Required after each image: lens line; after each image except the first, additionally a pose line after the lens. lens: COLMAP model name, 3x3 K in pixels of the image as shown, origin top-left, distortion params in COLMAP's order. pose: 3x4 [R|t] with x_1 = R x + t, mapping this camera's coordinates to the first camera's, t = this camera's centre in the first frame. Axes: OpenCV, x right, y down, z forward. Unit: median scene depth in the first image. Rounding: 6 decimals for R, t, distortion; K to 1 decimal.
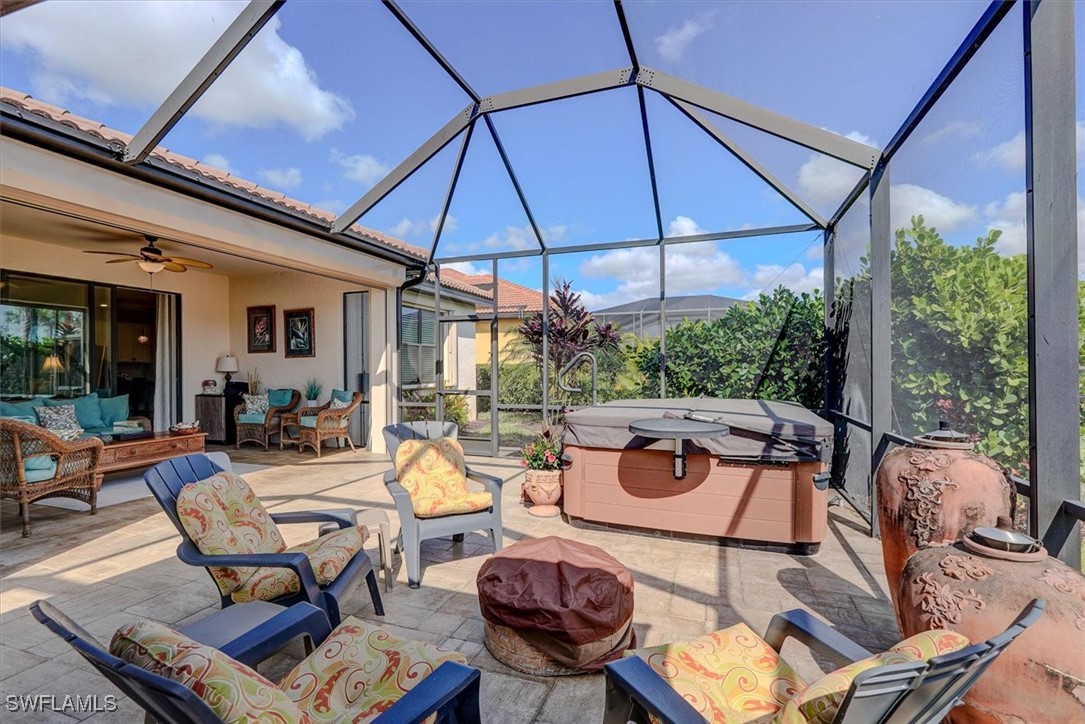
lens RADIAL K [[505.6, 0, 537.8], [0, 505.6, 360.3], [0, 0, 1]] dist [-0.021350, 0.011263]
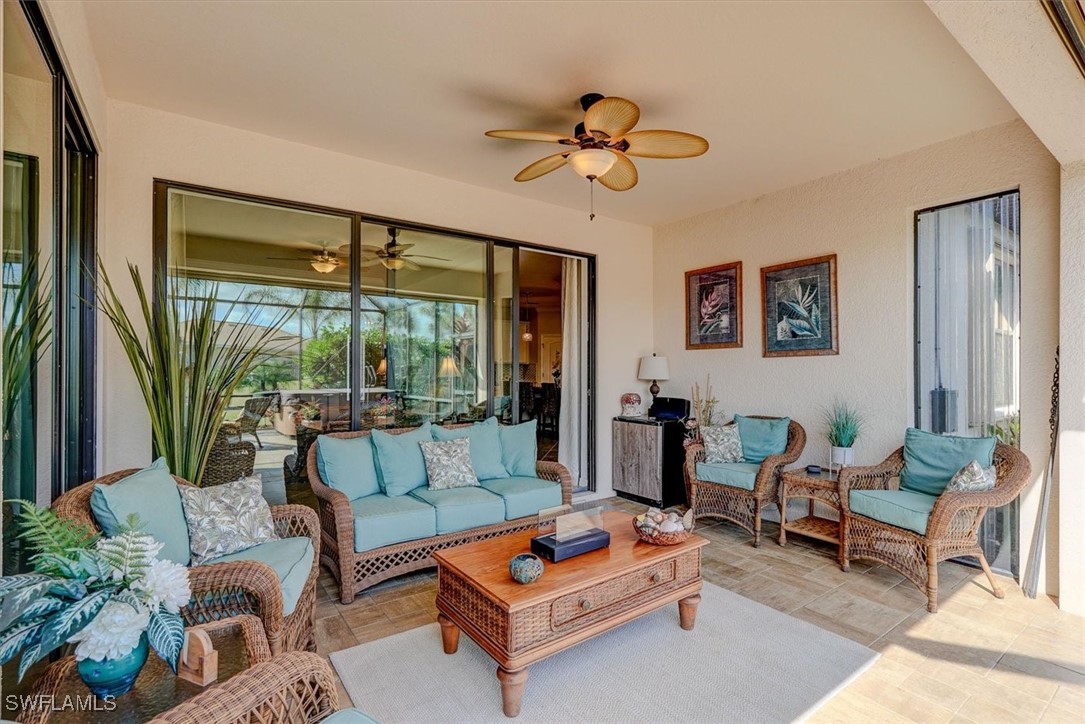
lens RADIAL K [[505.6, 0, 537.8], [0, 505.6, 360.3], [0, 0, 1]] dist [-0.021350, 0.011263]
pose [[0.820126, -0.005202, -0.572160, -0.398477], [0.009518, 0.999944, 0.004552, -0.006315], [0.572104, -0.009179, 0.820129, 0.429975]]
